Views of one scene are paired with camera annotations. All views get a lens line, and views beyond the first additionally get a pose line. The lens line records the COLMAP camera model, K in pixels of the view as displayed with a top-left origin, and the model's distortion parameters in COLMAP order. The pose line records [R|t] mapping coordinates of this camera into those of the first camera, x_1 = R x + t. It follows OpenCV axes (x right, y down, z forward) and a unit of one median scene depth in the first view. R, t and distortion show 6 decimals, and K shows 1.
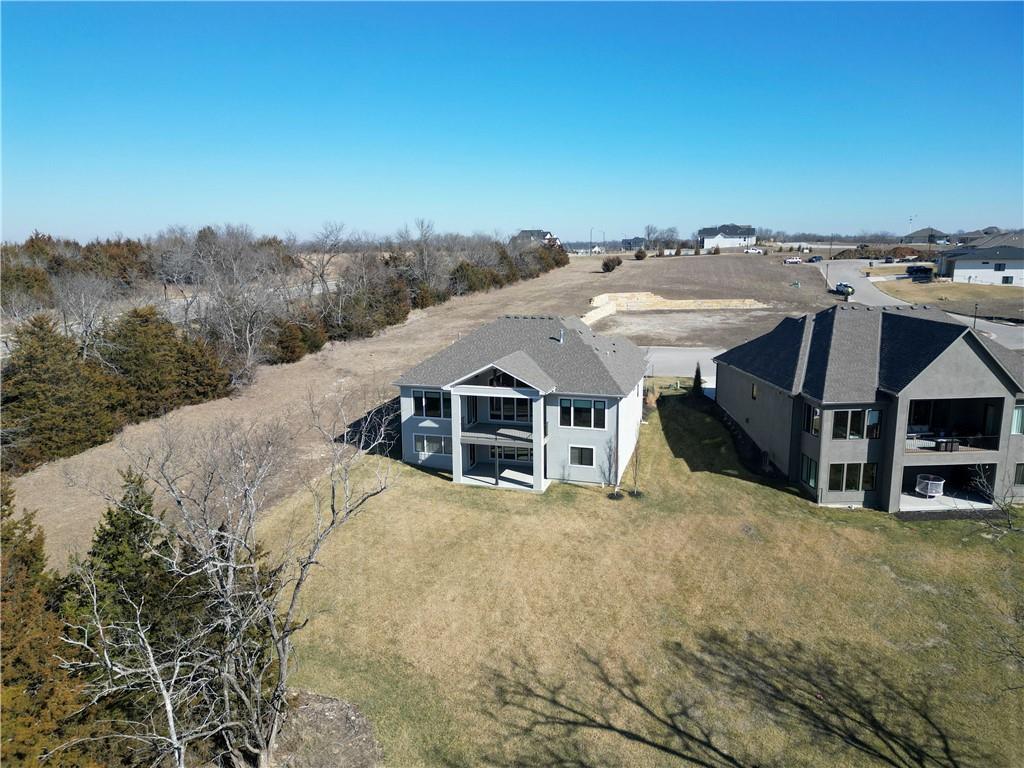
lens RADIAL K [[722.5, 0, 509.9], [0, 722.5, 385.9], [0, 0, 1]] dist [0.028335, -0.022040]
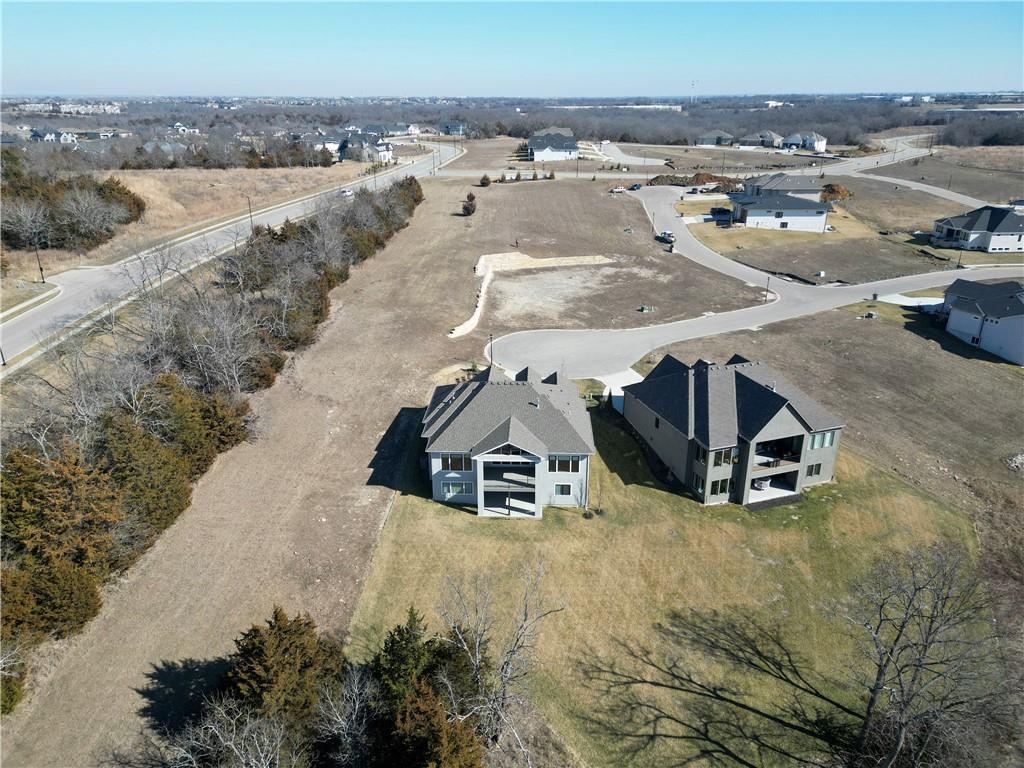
lens RADIAL K [[722.5, 0, 515.2], [0, 722.5, 383.1], [0, 0, 1]] dist [0.028335, -0.022040]
pose [[0.961961, -0.089181, 0.258221, -0.375073], [0.039716, 0.980828, 0.190787, -0.422925], [-0.270285, -0.173274, 0.947060, -0.378513]]
